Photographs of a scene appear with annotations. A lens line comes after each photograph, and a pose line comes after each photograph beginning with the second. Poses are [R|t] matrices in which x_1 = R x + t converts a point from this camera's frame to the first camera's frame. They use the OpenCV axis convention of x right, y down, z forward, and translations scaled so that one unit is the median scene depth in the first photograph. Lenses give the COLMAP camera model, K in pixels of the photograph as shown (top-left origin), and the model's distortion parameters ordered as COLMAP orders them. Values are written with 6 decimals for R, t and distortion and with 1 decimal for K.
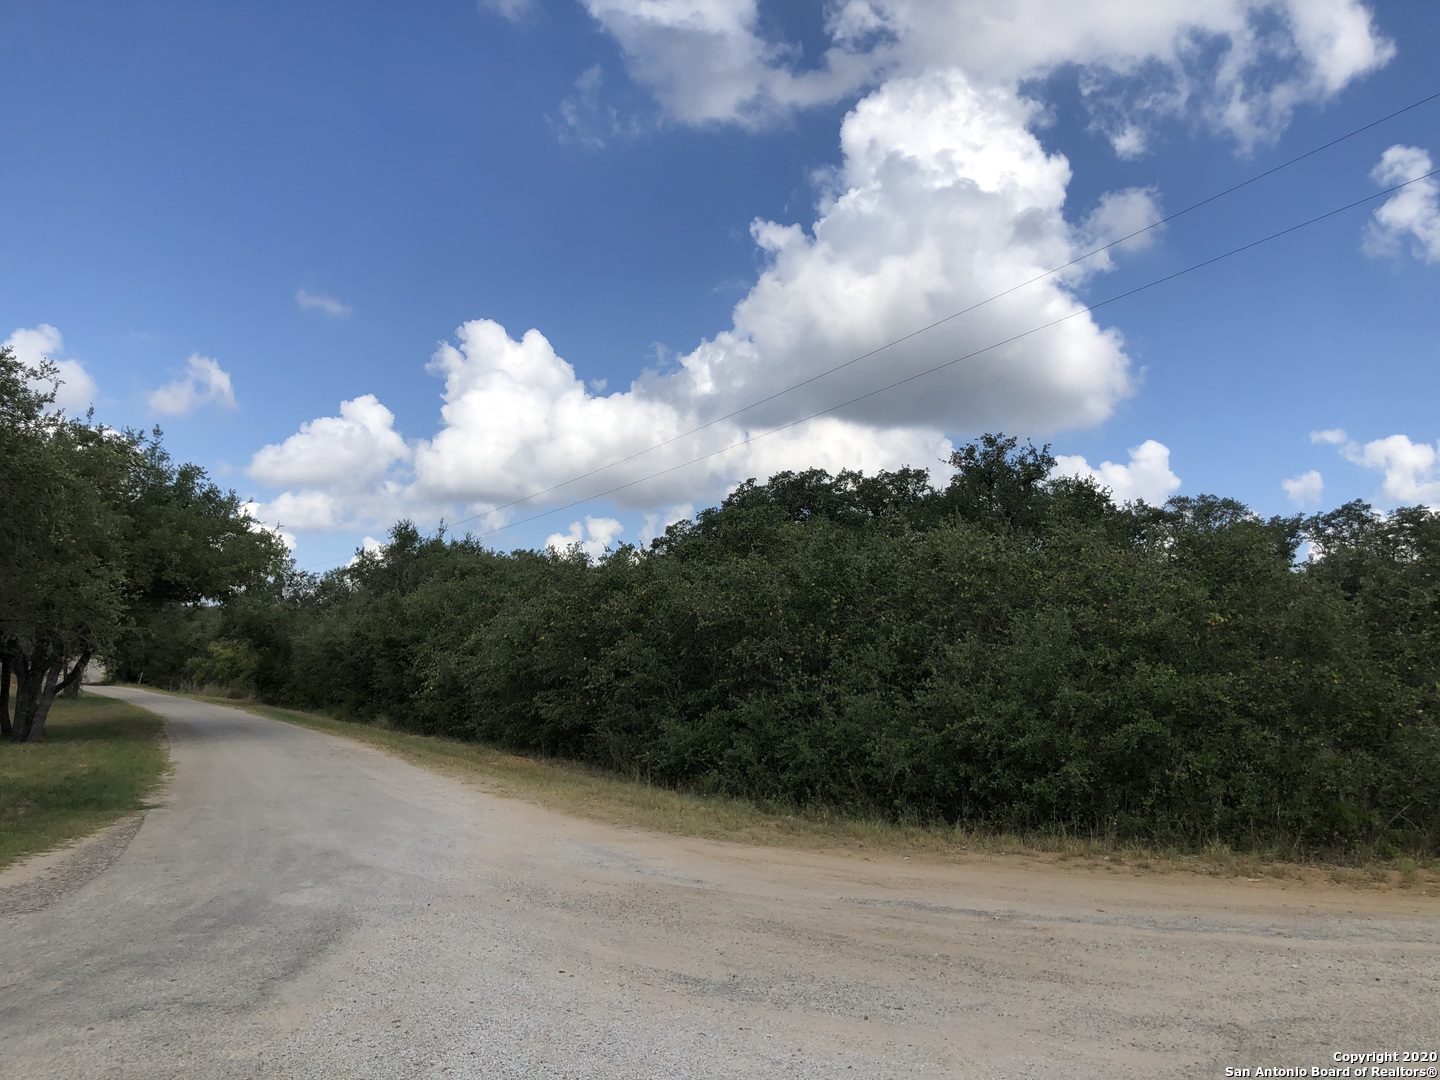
lens RADIAL K [[1163.4, 0, 729.4], [0, 1163.4, 507.3], [0, 0, 1]] dist [0.045238, -0.037953]
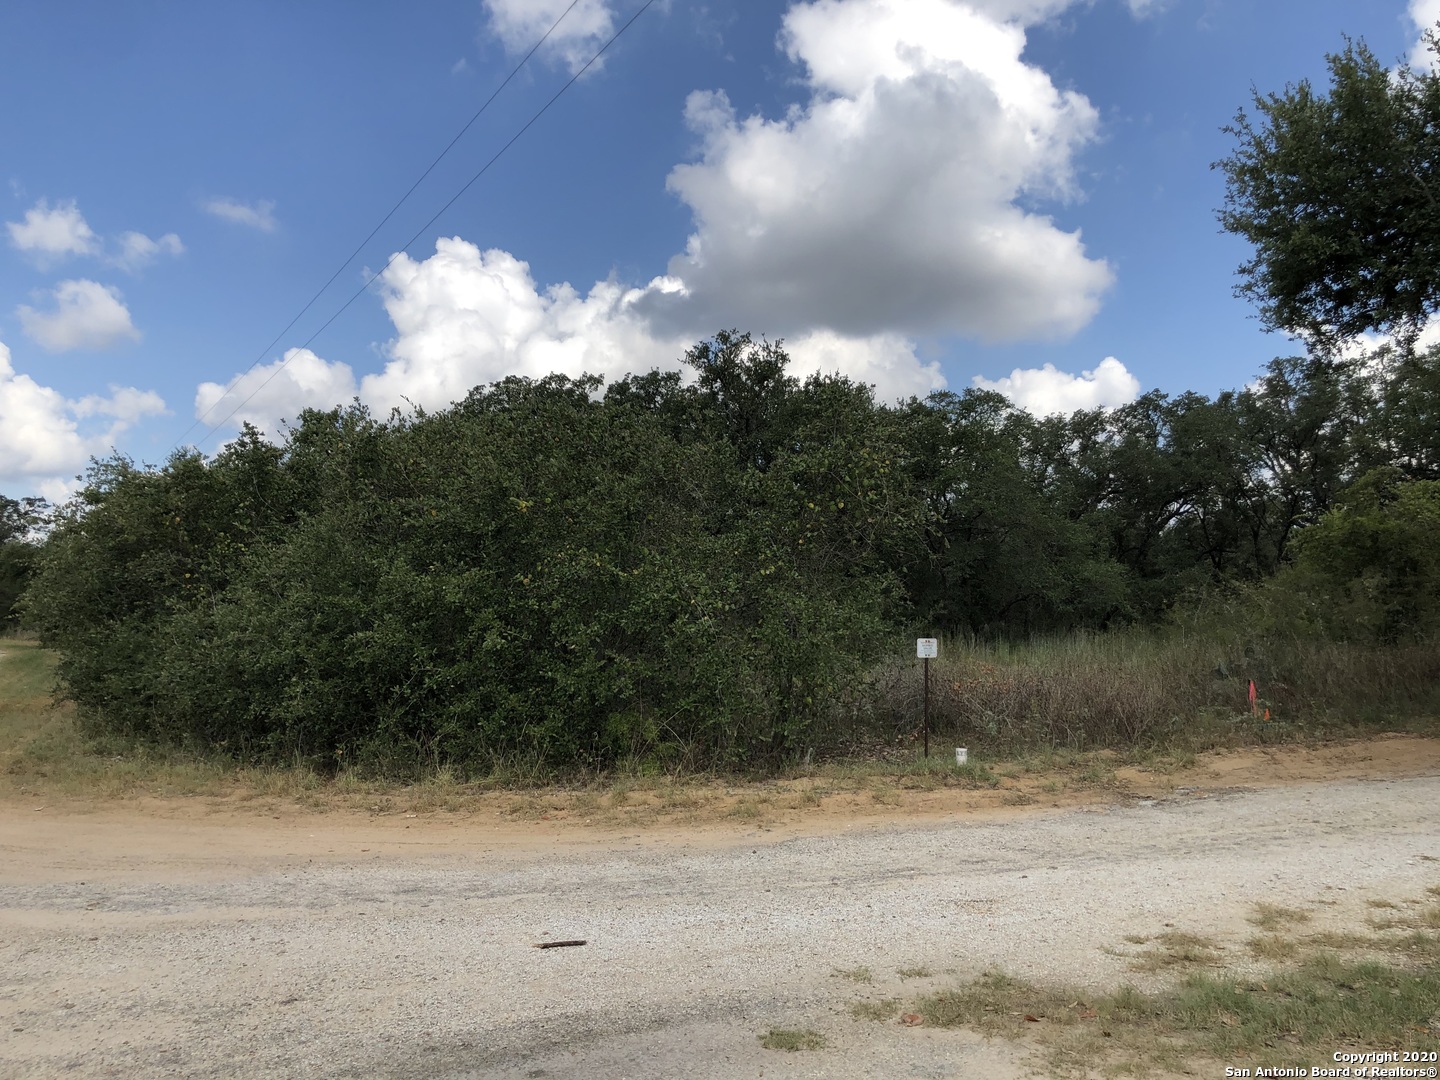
lens RADIAL K [[1163.4, 0, 738.1], [0, 1163.4, 530.0], [0, 0, 1]] dist [0.045238, -0.037953]
pose [[0.998947, -0.038458, 0.025033, 0.193925], [0.036176, 0.995638, 0.085996, 0.016196], [-0.028231, -0.085000, 0.995981, 0.051807]]
